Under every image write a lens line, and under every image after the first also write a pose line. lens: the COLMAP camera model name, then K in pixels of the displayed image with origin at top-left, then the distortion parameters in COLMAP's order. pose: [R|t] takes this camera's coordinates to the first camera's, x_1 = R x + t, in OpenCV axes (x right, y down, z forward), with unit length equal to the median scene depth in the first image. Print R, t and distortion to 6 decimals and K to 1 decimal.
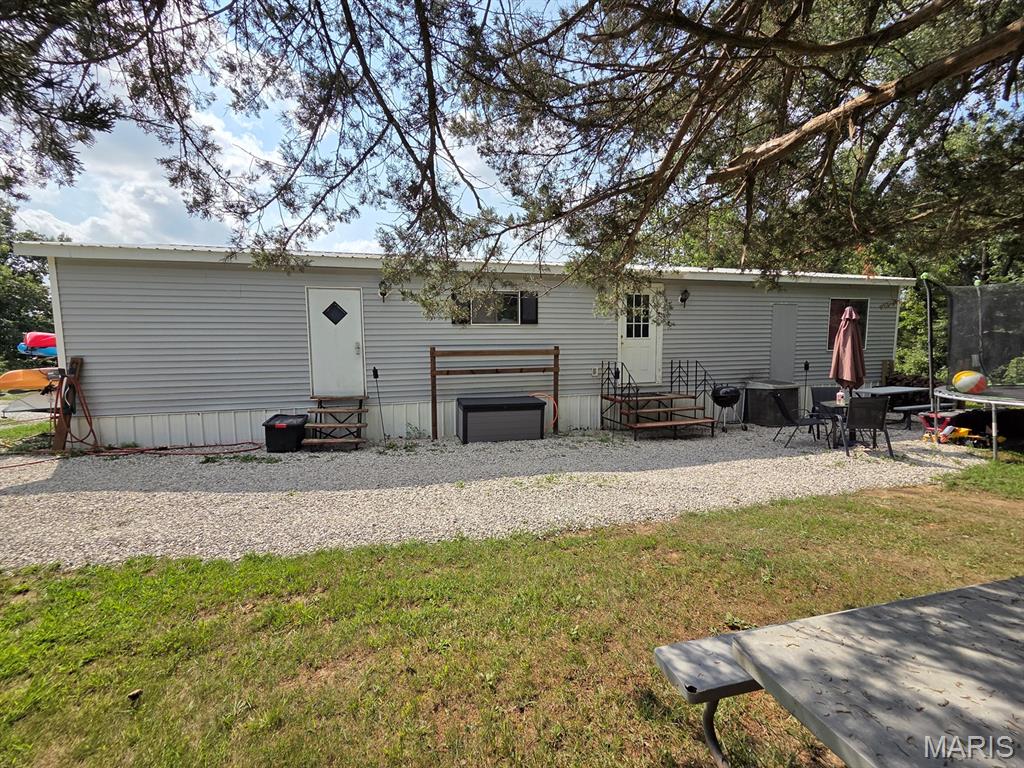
lens RADIAL K [[413.1, 0, 512.0], [0, 413.1, 384.0], [0, 0, 1]] dist [0.002192, -0.000273]
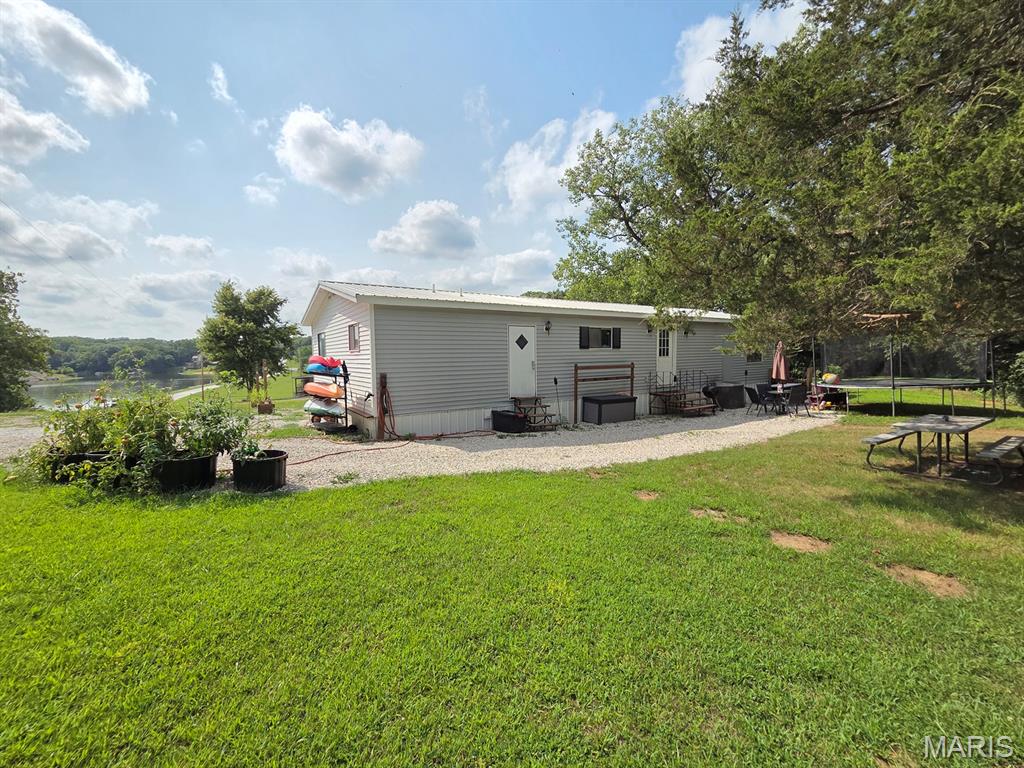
lens RADIAL K [[414.4, 0, 511.9], [0, 414.4, 354.1], [0, 0, 1]] dist [-0.001077, -0.000093]
pose [[0.951028, -0.002060, 0.309098, -0.901755], [0.034319, 0.994499, -0.098965, 0.021295], [-0.307194, 0.104726, 0.945867, -0.407621]]
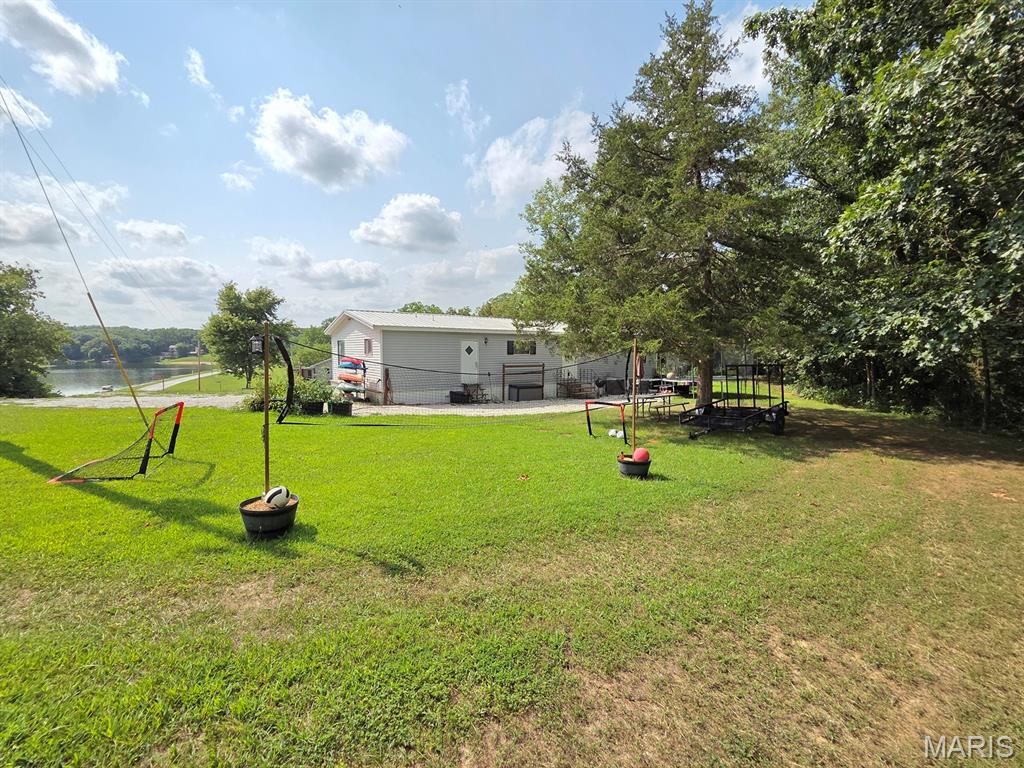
lens RADIAL K [[411.6, 0, 511.6], [0, 411.6, 386.9], [0, 0, 1]] dist [0.002013, 0.000303]
pose [[0.937782, -0.016540, 0.346831, -1.020142], [0.020223, 0.999771, -0.007000, 0.070440], [-0.346635, 0.013578, 0.937902, -1.377957]]
